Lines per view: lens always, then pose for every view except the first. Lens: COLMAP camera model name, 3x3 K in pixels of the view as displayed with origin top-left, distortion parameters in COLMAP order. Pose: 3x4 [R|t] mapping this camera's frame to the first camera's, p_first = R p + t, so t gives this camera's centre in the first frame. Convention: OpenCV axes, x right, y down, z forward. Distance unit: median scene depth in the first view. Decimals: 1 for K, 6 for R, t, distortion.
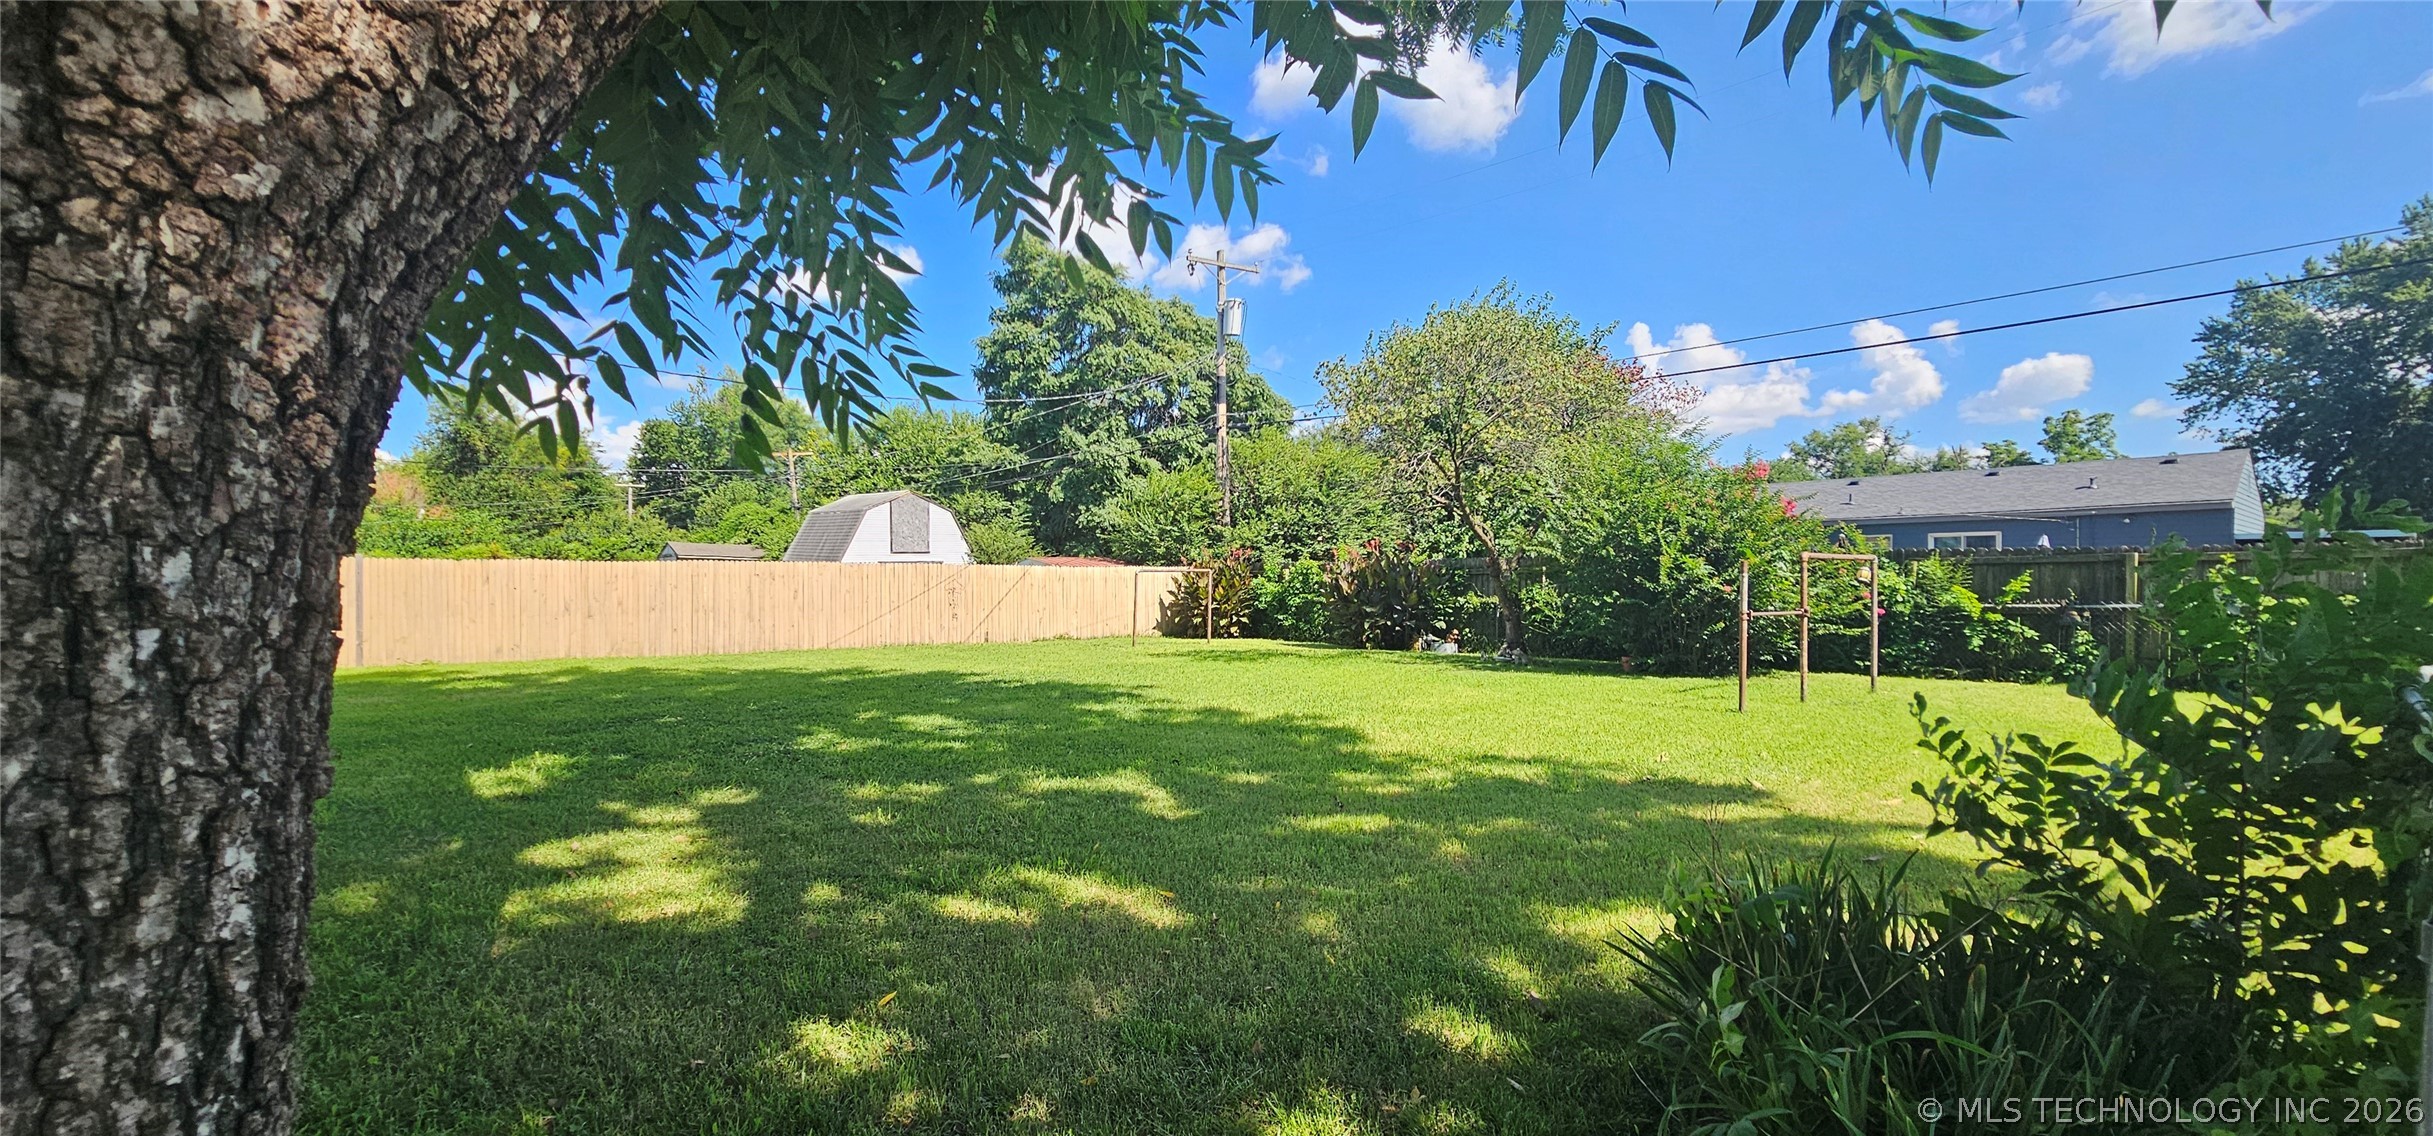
lens RADIAL K [[1015.9, 0, 1202.6], [0, 1015.9, 566.1], [0, 0, 1]] dist [0.007899, 0.001381]
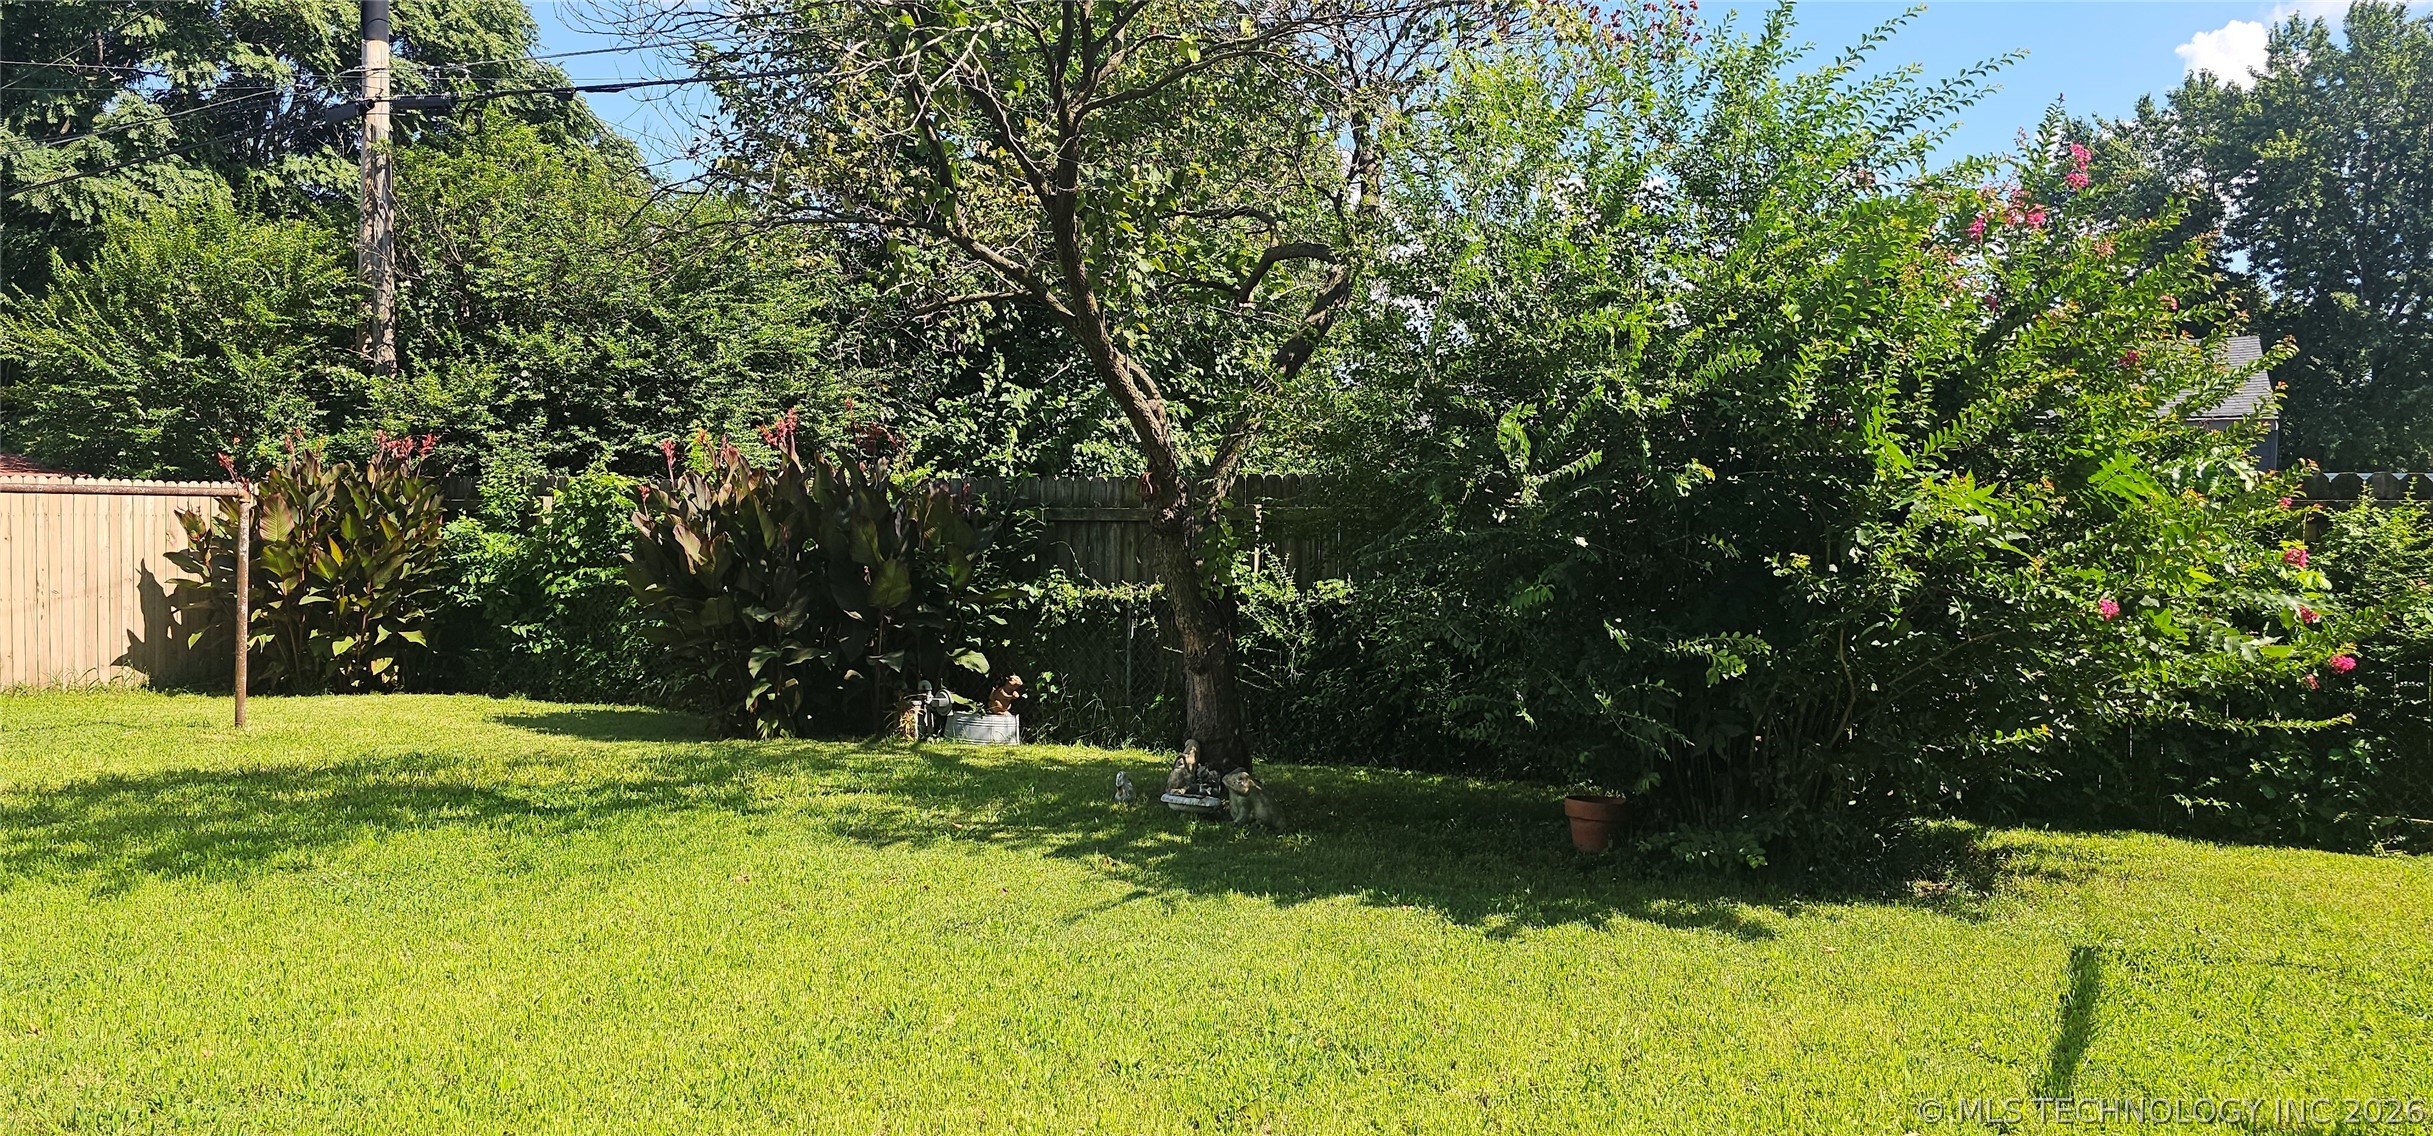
lens RADIAL K [[1540.3, 0, 1213.4], [0, 1540.3, 562.6], [0, 0, 1]] dist [0.002365, 0.001553]
pose [[0.915629, 0.006140, 0.401977, 0.079618], [-0.022042, 0.999146, 0.034946, 0.002407], [-0.401419, -0.040858, 0.914983, 0.400951]]
